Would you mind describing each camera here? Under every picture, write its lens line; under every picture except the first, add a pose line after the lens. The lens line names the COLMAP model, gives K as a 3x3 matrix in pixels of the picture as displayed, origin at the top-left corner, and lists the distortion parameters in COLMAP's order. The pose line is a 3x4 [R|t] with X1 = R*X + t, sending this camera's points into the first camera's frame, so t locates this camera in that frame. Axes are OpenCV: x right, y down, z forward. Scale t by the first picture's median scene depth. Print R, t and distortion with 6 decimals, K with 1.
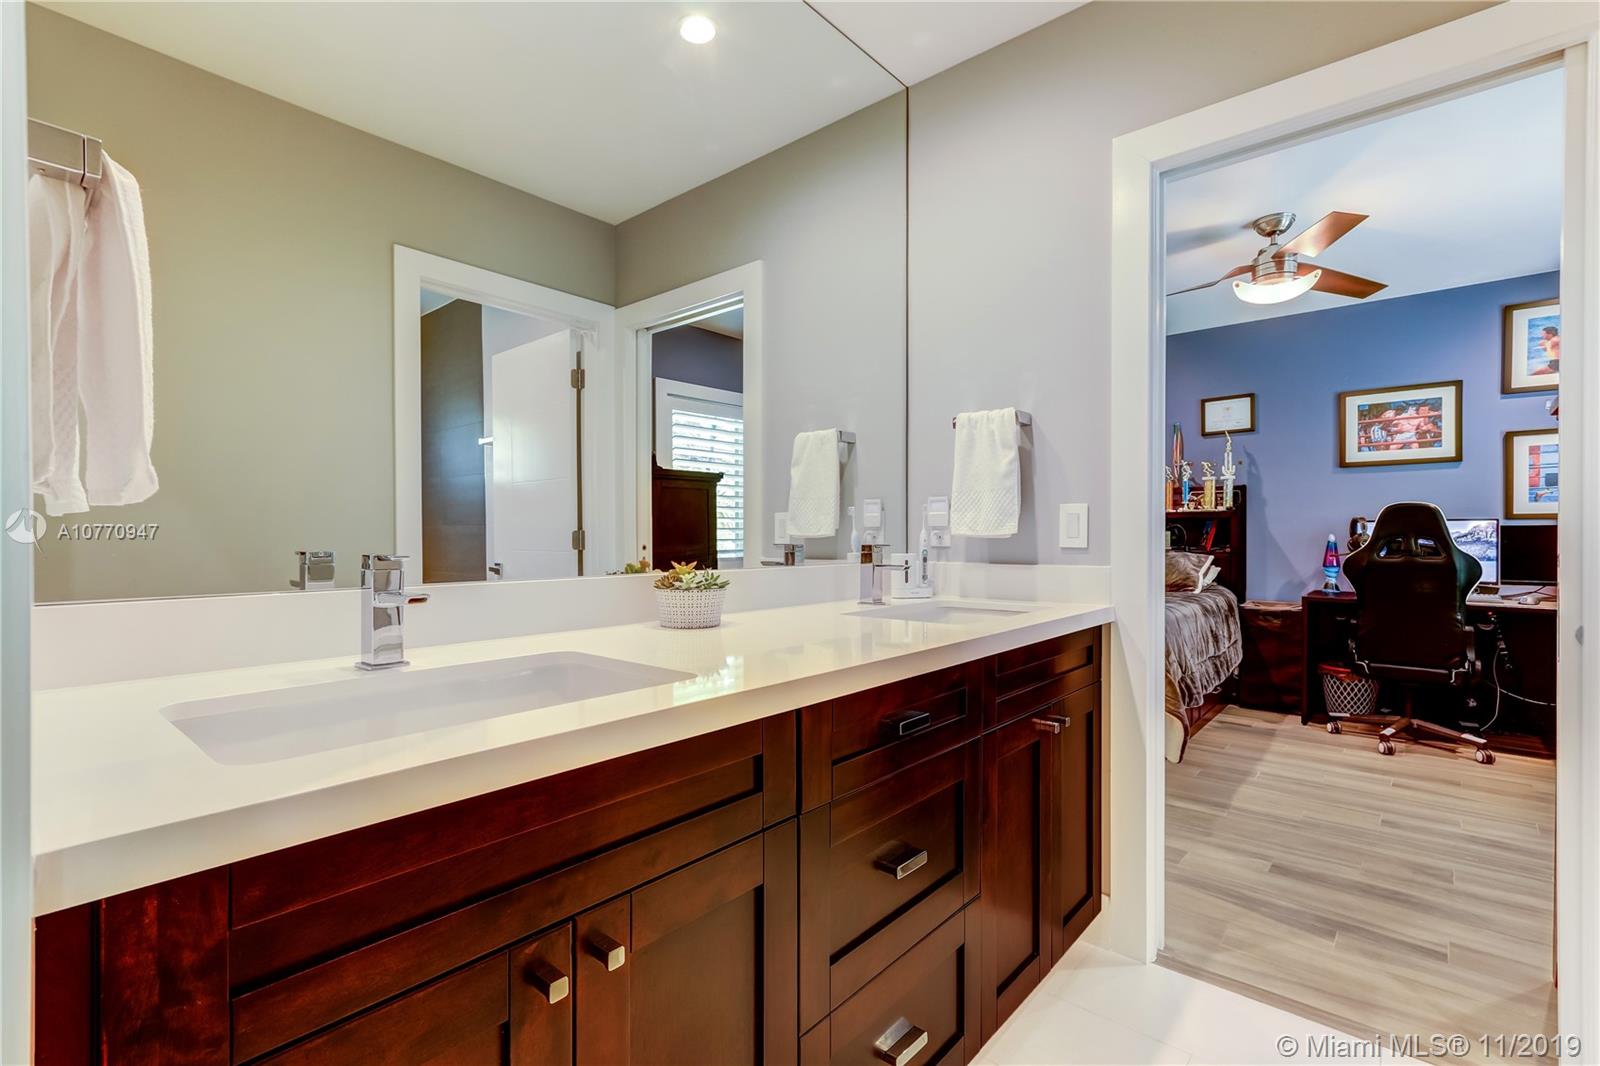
lens RADIAL K [[733.4, 0, 797.3], [0, 733.4, 526.9], [0, 0, 1]] dist [-0.001410, -0.000343]
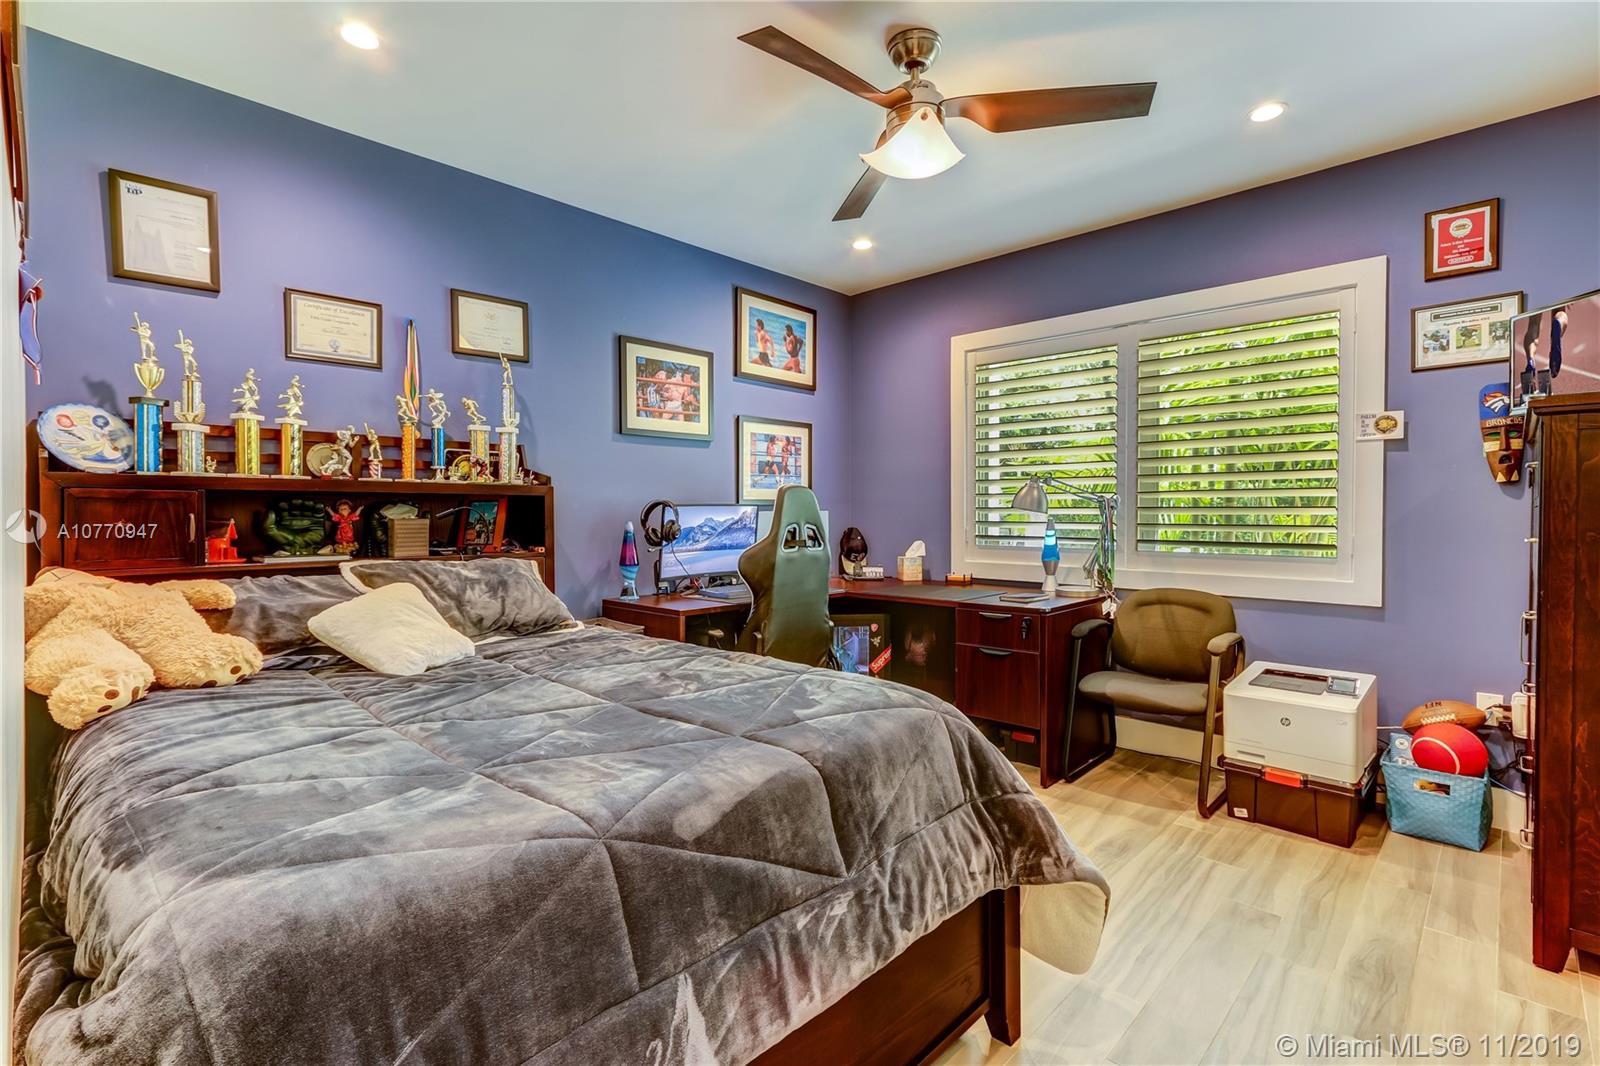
lens RADIAL K [[733.4, 0, 797.3], [0, 733.4, 526.9], [0, 0, 1]] dist [-0.001410, -0.000343]
pose [[0.059467, -0.017550, 0.998076, -0.008199], [-0.003222, 0.999837, 0.017773, 0.001399], [-0.998225, -0.004273, 0.059401, 0.798562]]
